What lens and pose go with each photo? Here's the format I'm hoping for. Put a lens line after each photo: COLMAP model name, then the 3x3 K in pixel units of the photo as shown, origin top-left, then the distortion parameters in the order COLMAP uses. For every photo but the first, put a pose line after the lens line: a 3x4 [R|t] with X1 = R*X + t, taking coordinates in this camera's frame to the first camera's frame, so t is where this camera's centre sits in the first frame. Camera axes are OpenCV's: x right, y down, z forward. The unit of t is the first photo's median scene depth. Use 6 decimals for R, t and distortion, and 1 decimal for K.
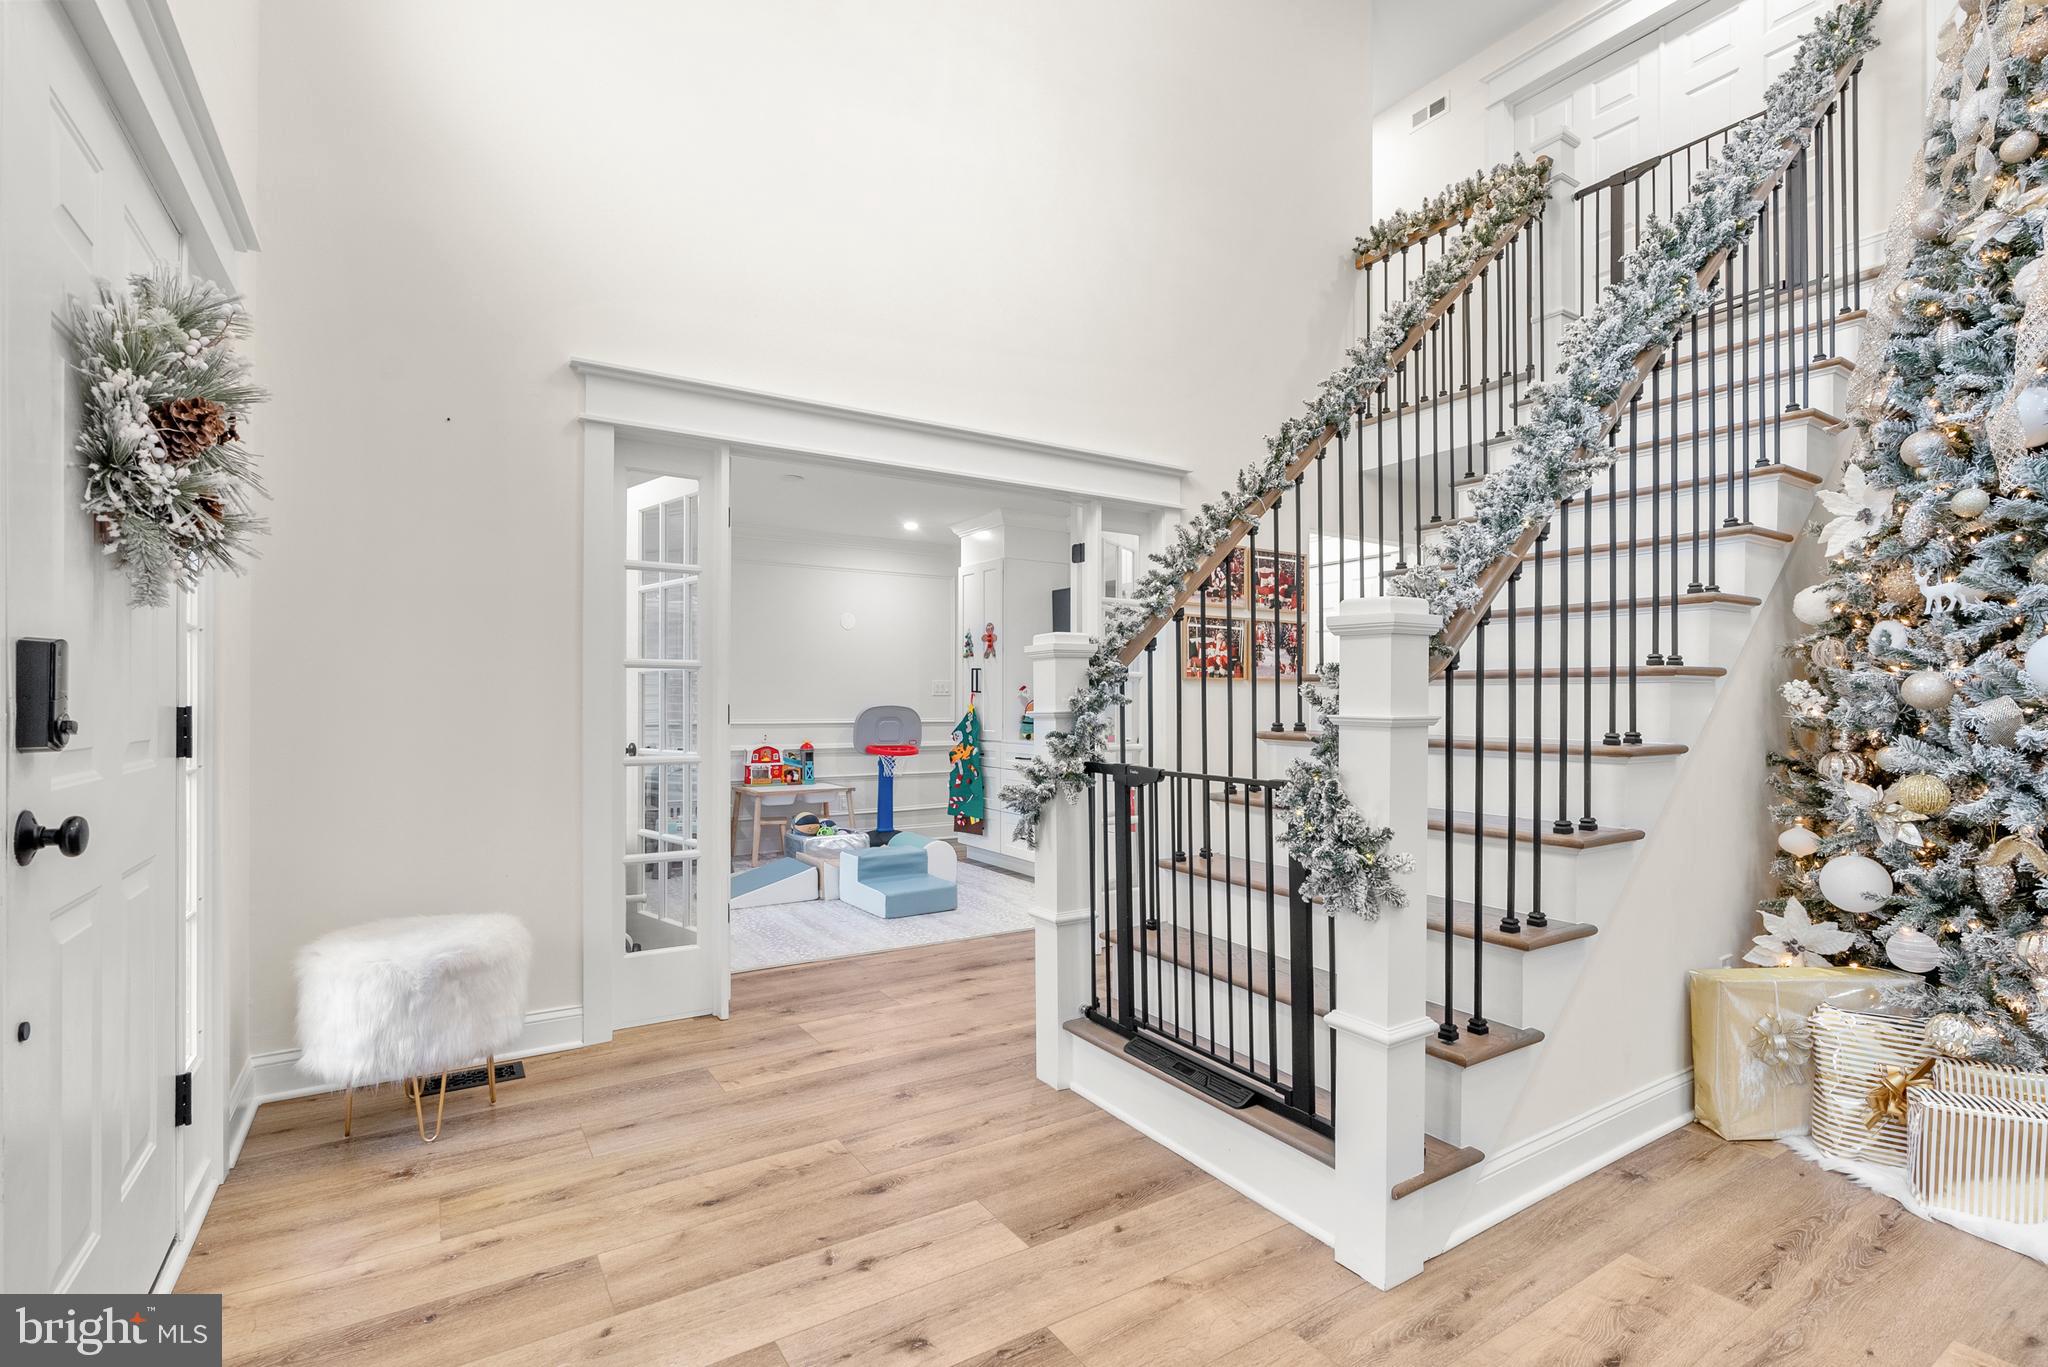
lens RADIAL K [[928.4, 0, 1020.0], [0, 928.4, 704.3], [0, 0, 1]] dist [-0.000275, 0.000024]
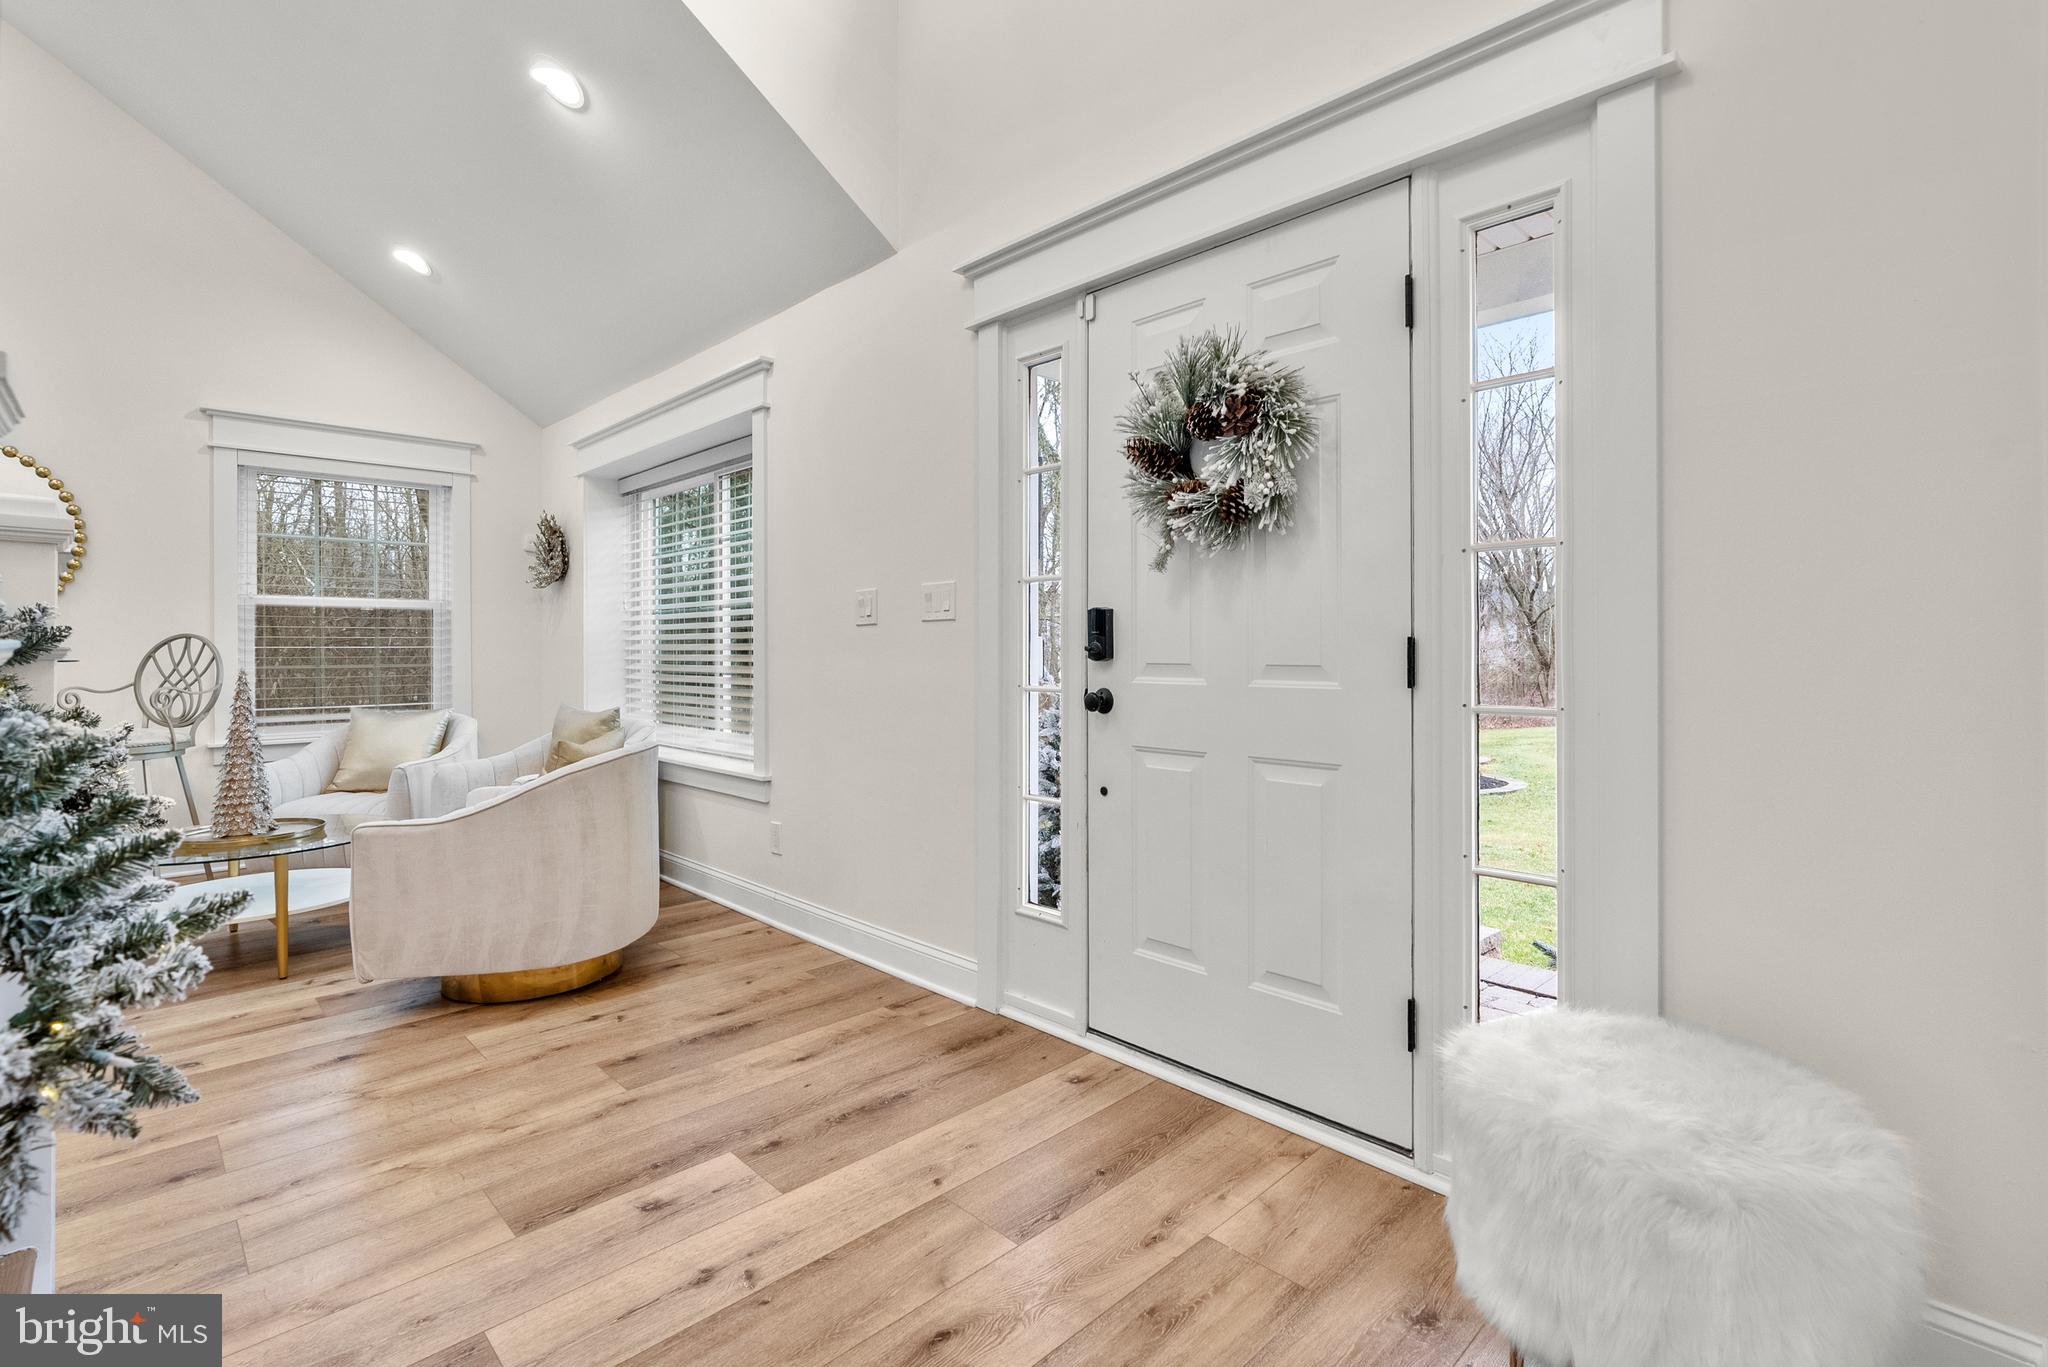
lens RADIAL K [[948.1, 0, 1035.4], [0, 948.1, 648.1], [0, 0, 1]] dist [-0.022675, 0.008529]
pose [[-0.978537, 0.001832, -0.206063, -0.298467], [0.002548, 0.999992, -0.003210, 0.018714], [0.206056, -0.003666, -0.978533, 1.984937]]
